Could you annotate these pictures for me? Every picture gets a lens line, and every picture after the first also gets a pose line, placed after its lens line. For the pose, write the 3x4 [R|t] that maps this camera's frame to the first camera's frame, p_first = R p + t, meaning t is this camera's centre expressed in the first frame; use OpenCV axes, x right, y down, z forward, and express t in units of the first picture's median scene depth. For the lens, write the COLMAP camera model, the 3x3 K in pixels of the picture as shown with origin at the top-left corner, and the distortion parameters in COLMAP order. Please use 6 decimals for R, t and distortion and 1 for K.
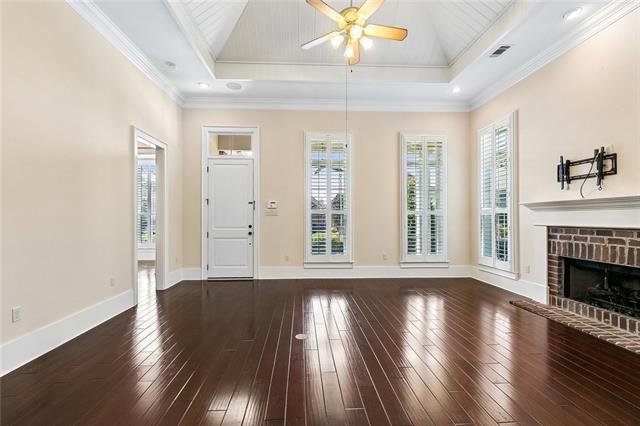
lens RADIAL K [[293.3, 0, 322.9], [0, 293.3, 214.9], [0, 0, 1]] dist [0.003583, -0.000729]
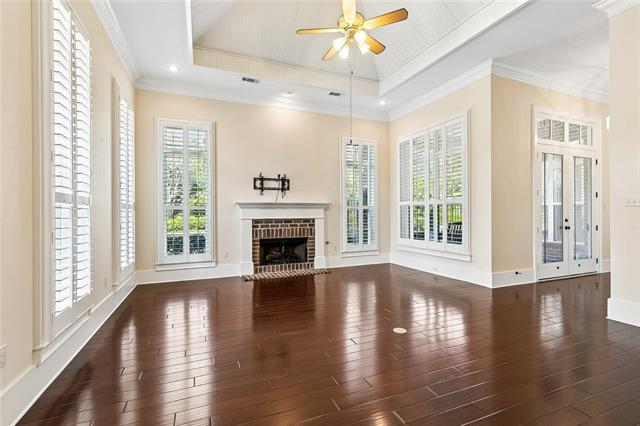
lens RADIAL K [[293.3, 0, 309.4], [0, 293.3, 213.7], [0, 0, 1]] dist [0.003583, -0.000729]
pose [[-0.296664, 0.004681, 0.954970, -0.811370], [-0.002837, 0.999979, -0.005783, 0.021938], [-0.954978, -0.004425, -0.296645, 1.388556]]
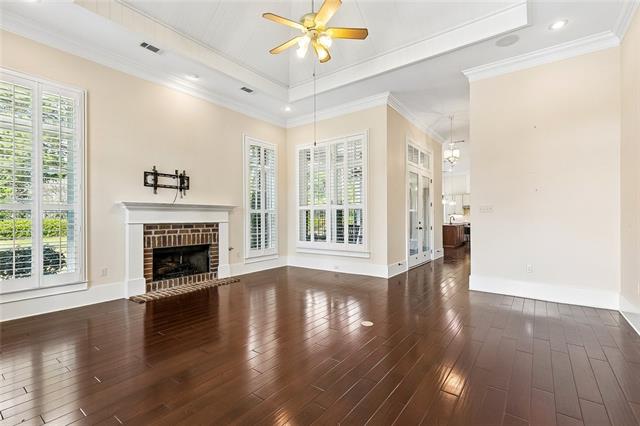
lens RADIAL K [[293.3, 0, 317.4], [0, 293.3, 216.3], [0, 0, 1]] dist [0.003583, -0.000729]
pose [[-0.749409, 0.010171, 0.662029, -0.572600], [-0.000231, 0.999878, -0.015622, 0.031614], [-0.662107, -0.011860, -0.749315, 1.681527]]
